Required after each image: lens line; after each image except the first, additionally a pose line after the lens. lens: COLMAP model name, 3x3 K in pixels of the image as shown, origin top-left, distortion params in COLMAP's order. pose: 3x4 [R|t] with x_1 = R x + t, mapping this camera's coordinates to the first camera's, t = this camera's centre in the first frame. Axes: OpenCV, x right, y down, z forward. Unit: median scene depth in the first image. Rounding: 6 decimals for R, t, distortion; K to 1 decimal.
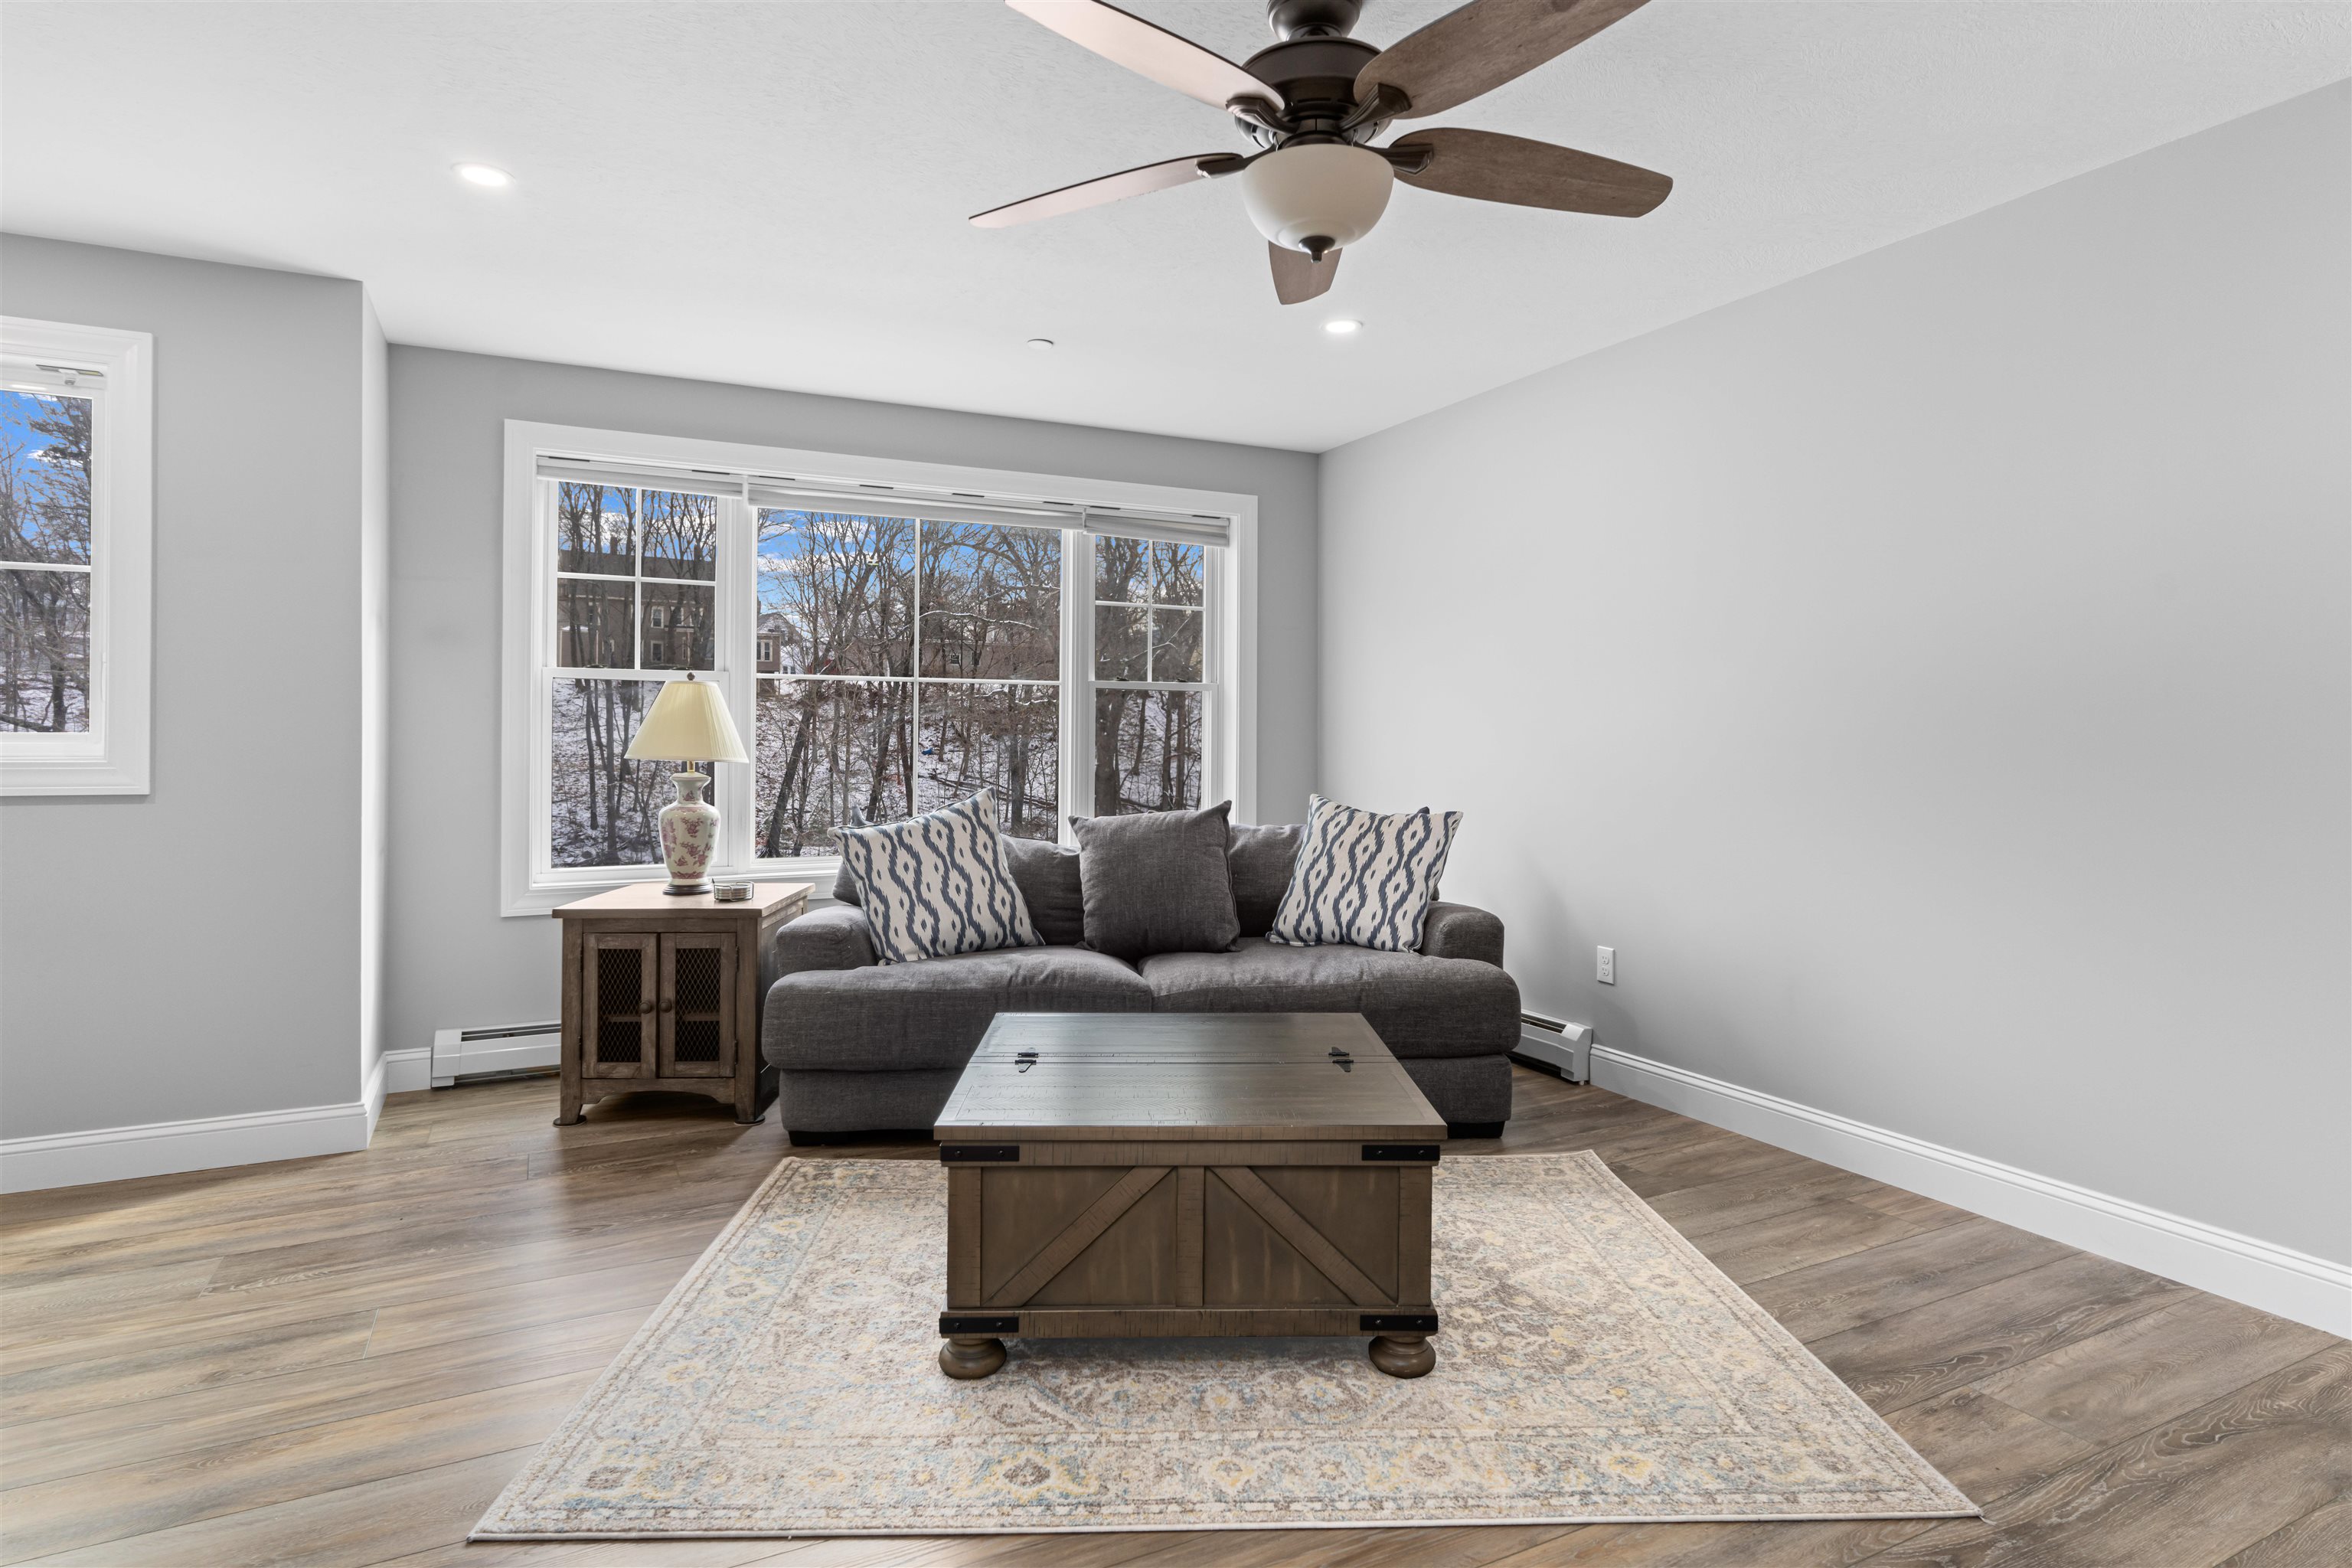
lens RADIAL K [[1261.7, 0, 1167.8], [0, 1261.7, 741.4], [0, 0, 1]] dist [-0.006601, 0.000400]
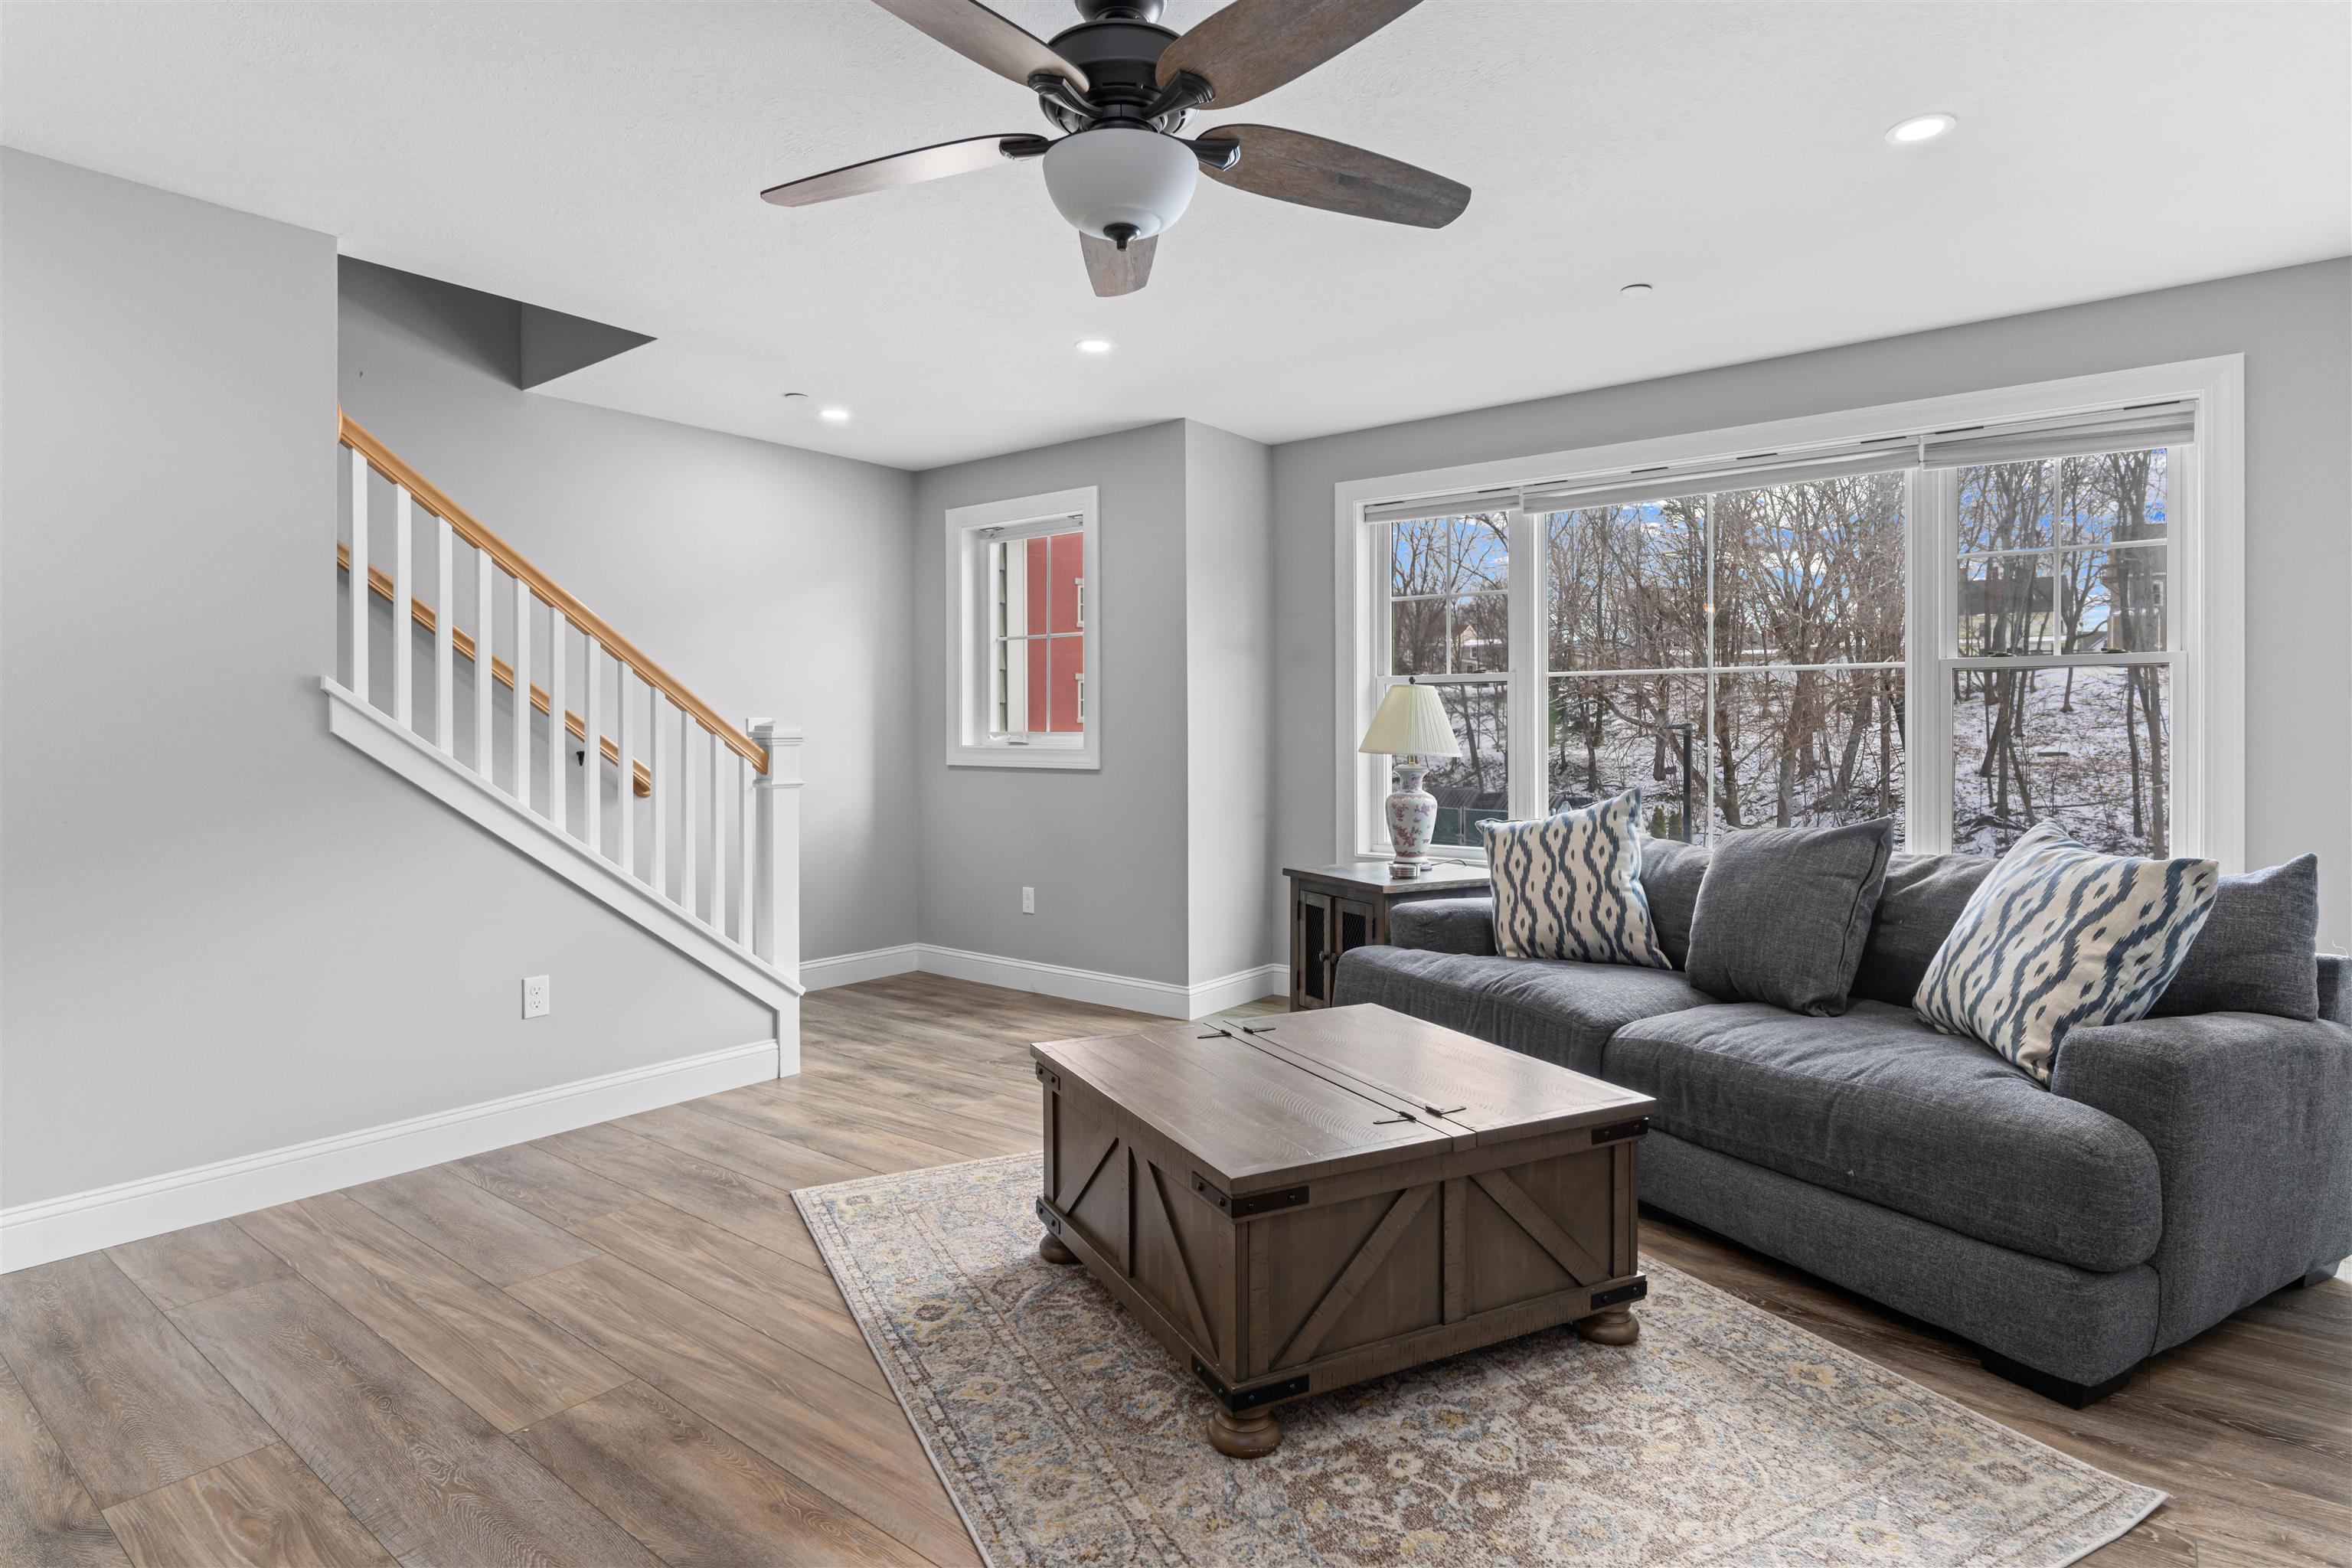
lens RADIAL K [[1220.7, 0, 1176.7], [0, 1220.7, 743.3], [0, 0, 1]] dist [-0.001547, 0.000539]
pose [[0.429945, 0.005398, -0.902839, 0.667675], [-0.001028, 0.999984, 0.005489, -0.000369], [0.902855, -0.001432, 0.429944, 0.419308]]
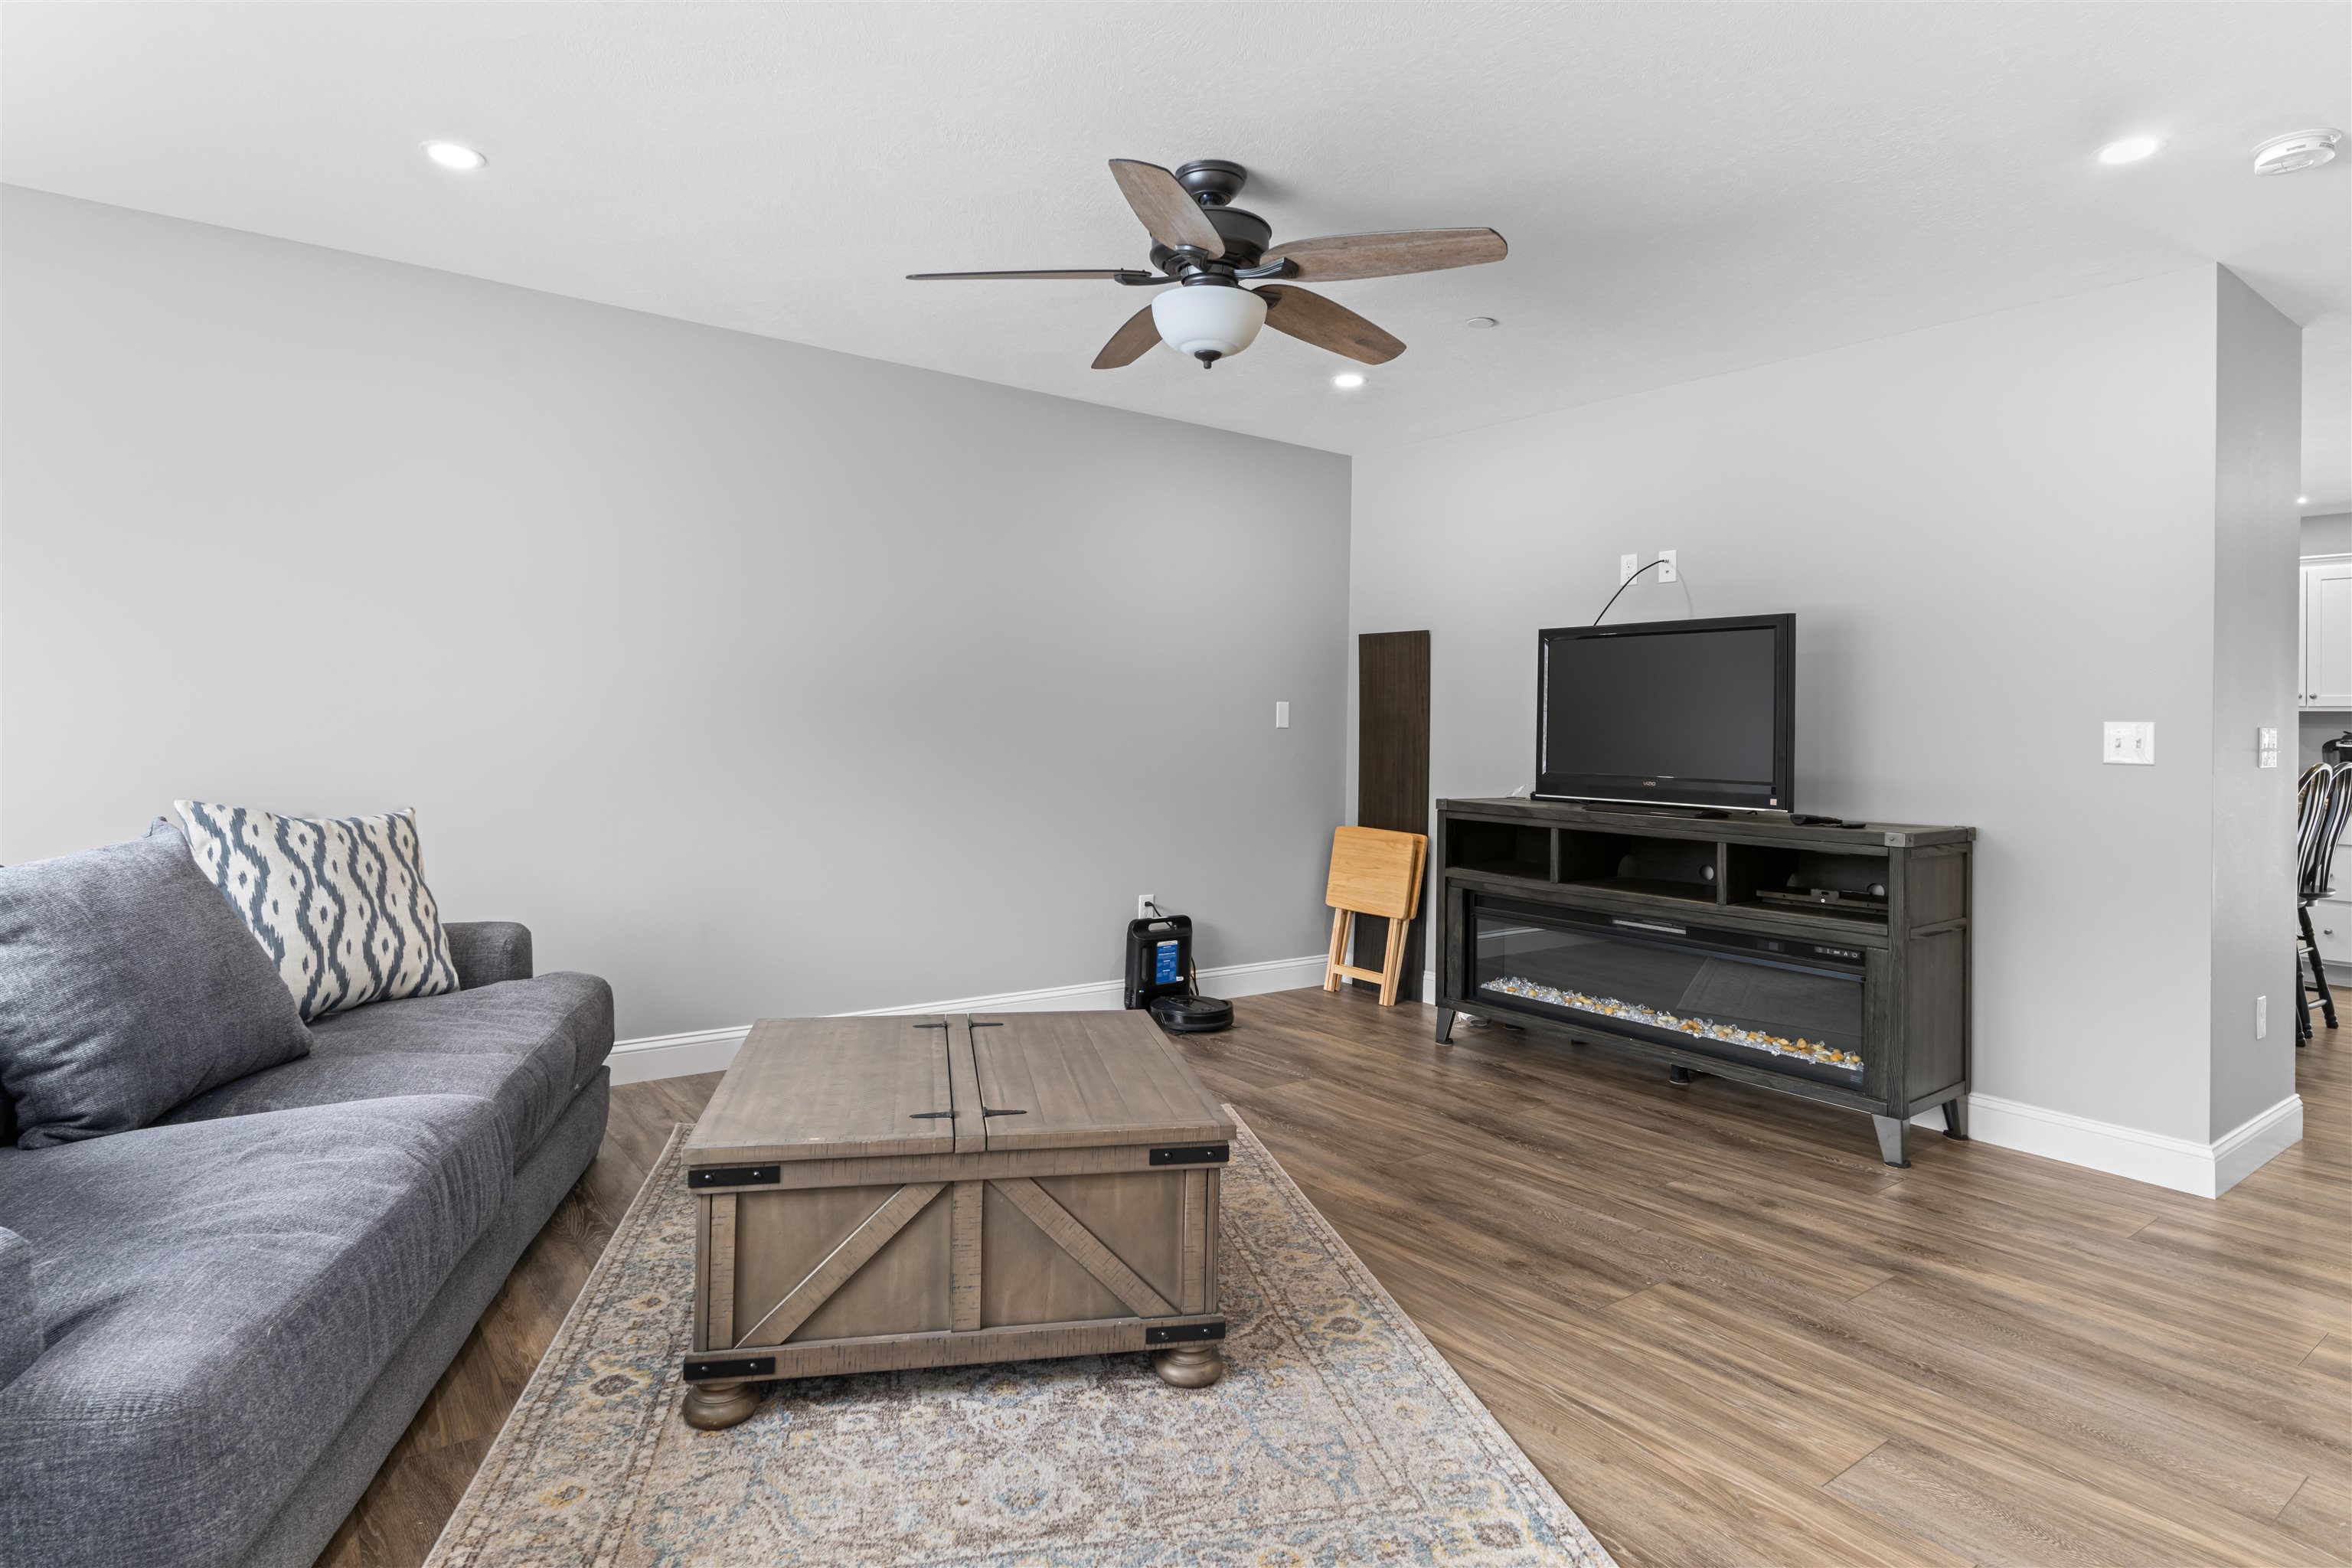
lens RADIAL K [[1245.4, 0, 1183.1], [0, 1245.4, 711.7], [0, 0, 1]] dist [-0.002586, 0.001187]
pose [[-0.182227, 0.010026, 0.983205, -0.785279], [-0.017730, 0.999752, -0.013481, -0.003492], [-0.983097, -0.019889, -0.182004, 0.842136]]
